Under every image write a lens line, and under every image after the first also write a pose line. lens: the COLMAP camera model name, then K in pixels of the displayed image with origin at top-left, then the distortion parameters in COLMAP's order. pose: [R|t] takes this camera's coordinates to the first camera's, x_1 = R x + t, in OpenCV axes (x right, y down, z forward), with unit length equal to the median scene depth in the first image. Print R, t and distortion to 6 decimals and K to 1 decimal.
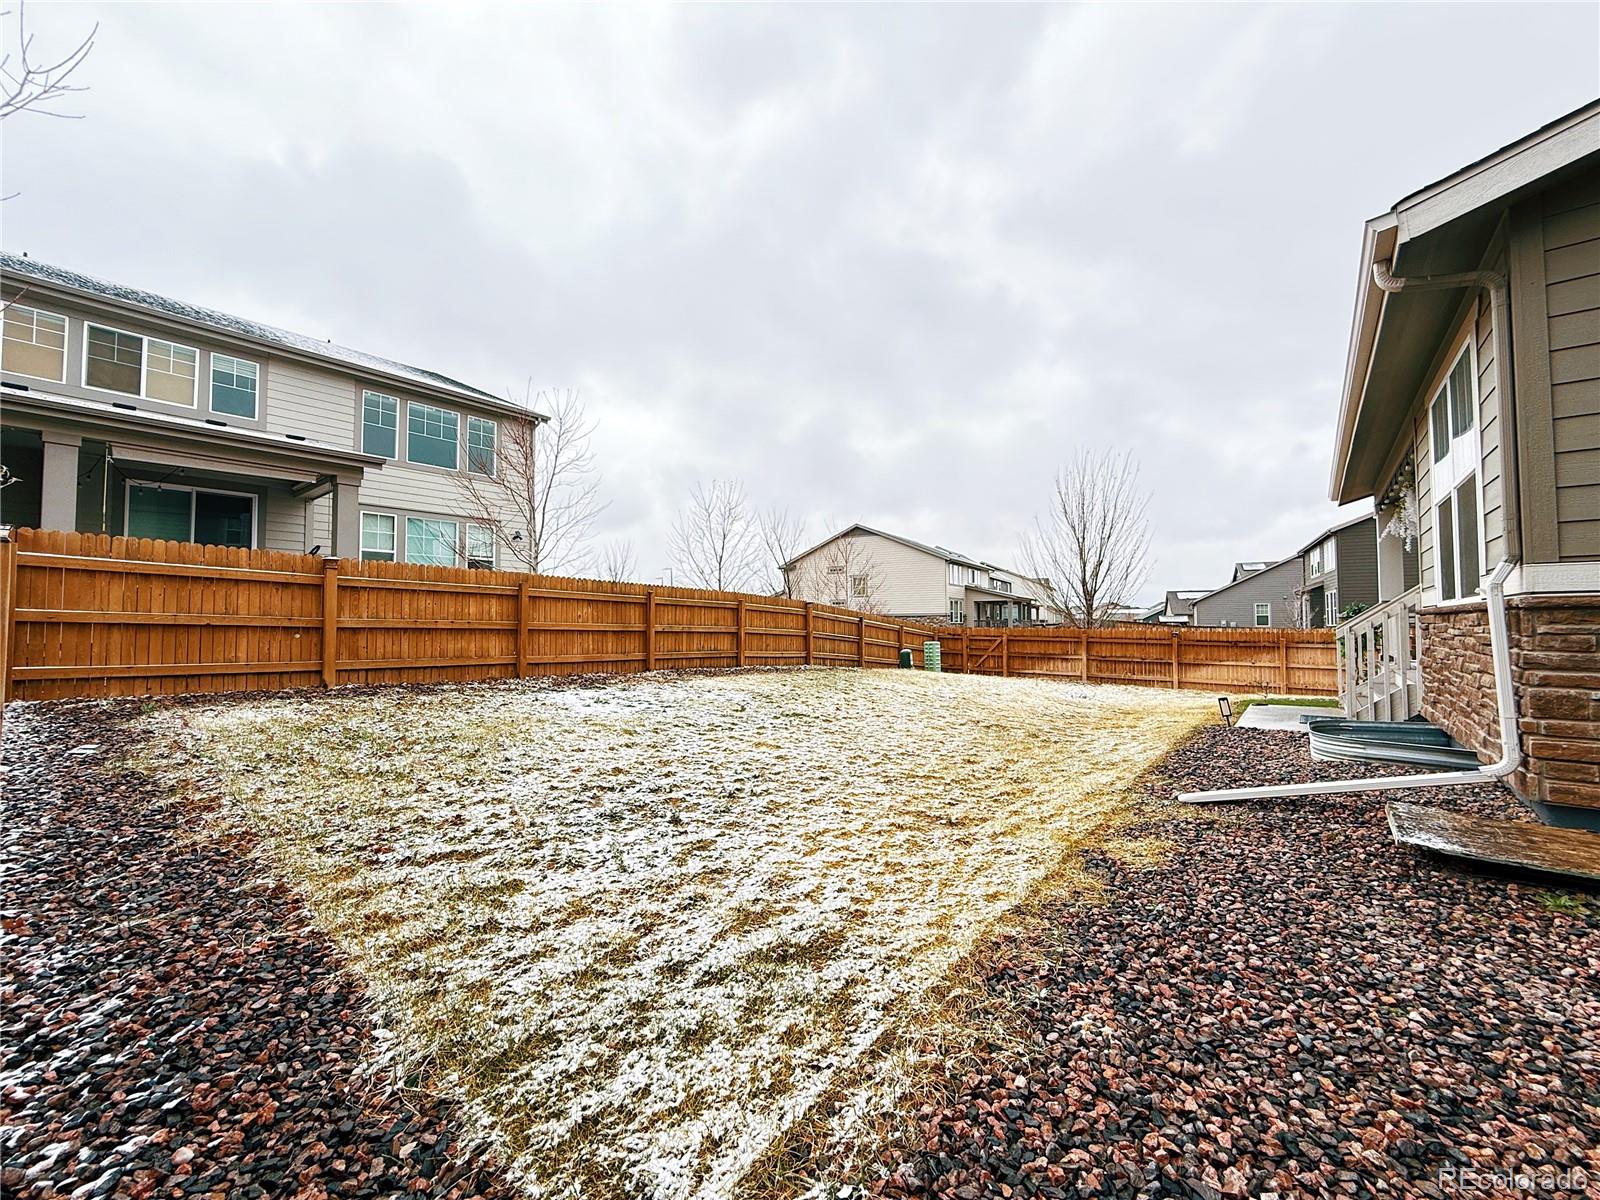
lens RADIAL K [[641.0, 0, 800.0], [0, 641.0, 600.0], [0, 0, 1]] dist [0.001978, -0.000061]
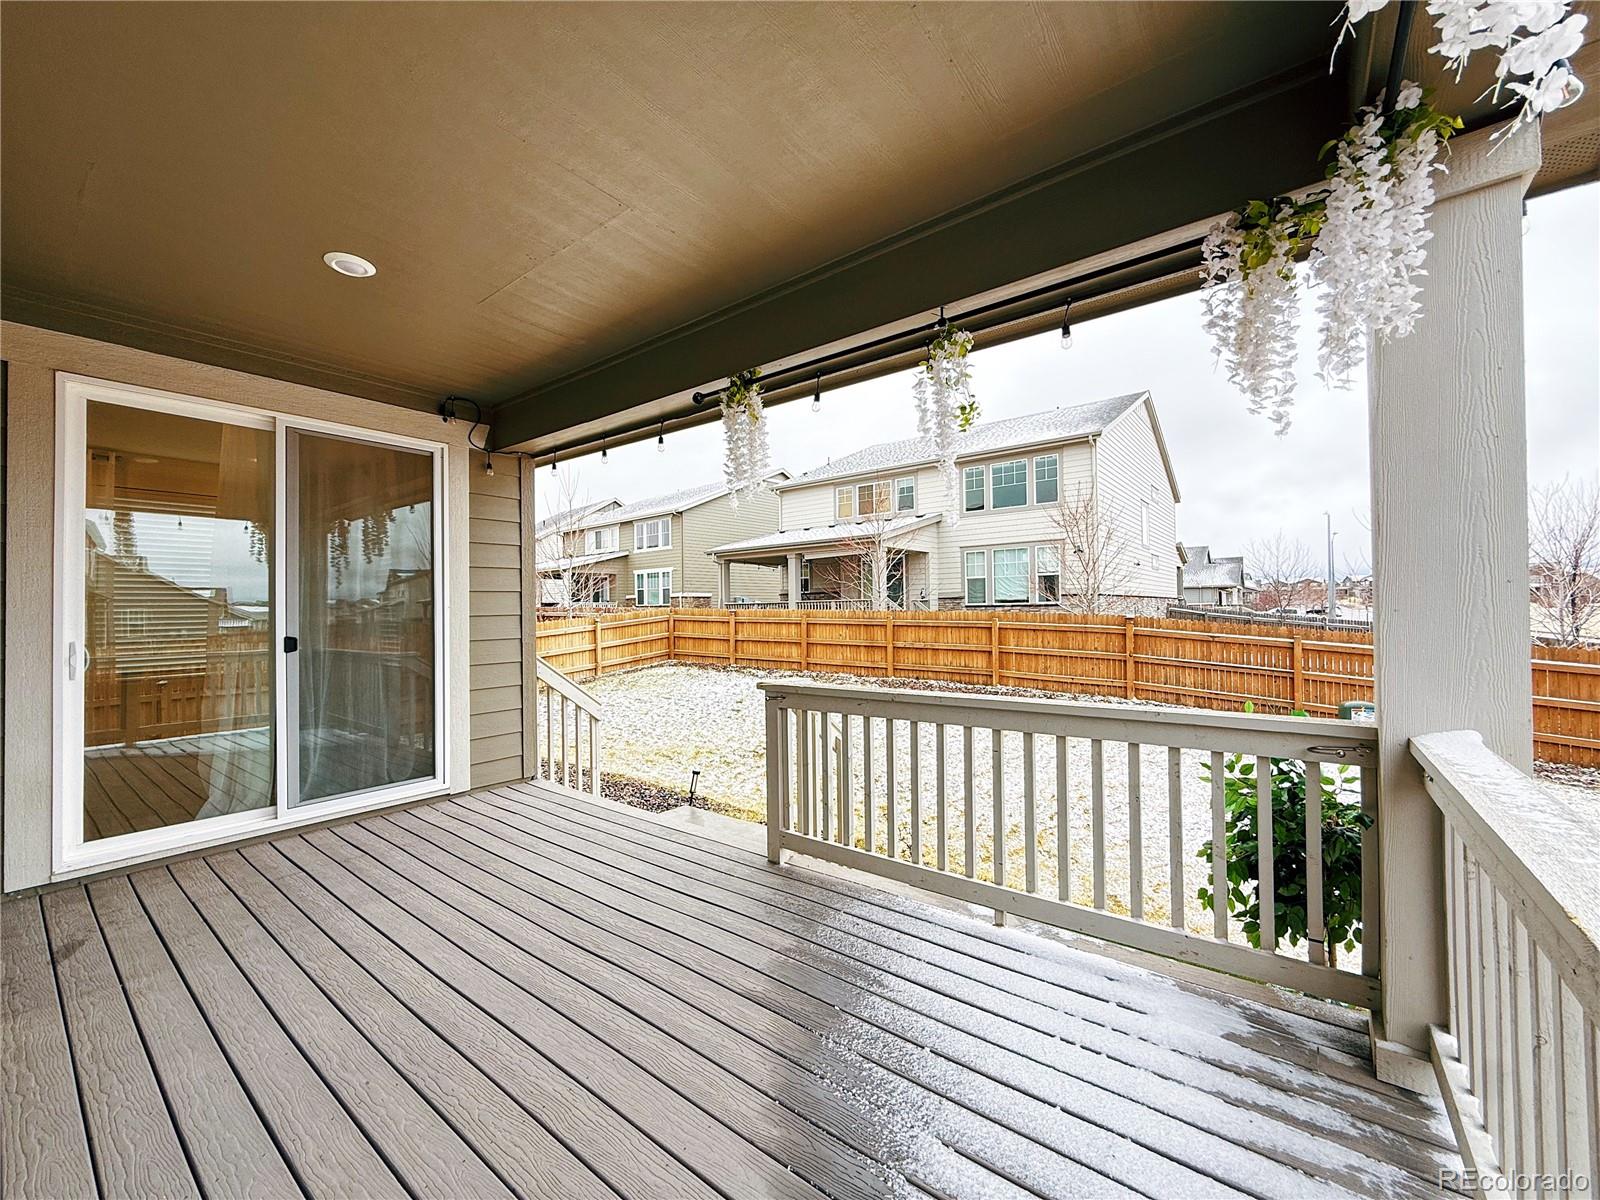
lens RADIAL K [[641.0, 0, 800.0], [0, 641.0, 600.0], [0, 0, 1]] dist [0.001978, -0.000061]
pose [[0.007468, -0.014748, -0.999863, 1.006817], [0.053334, 0.998474, -0.014329, -0.034784], [0.998549, -0.053219, 0.008243, 0.772067]]
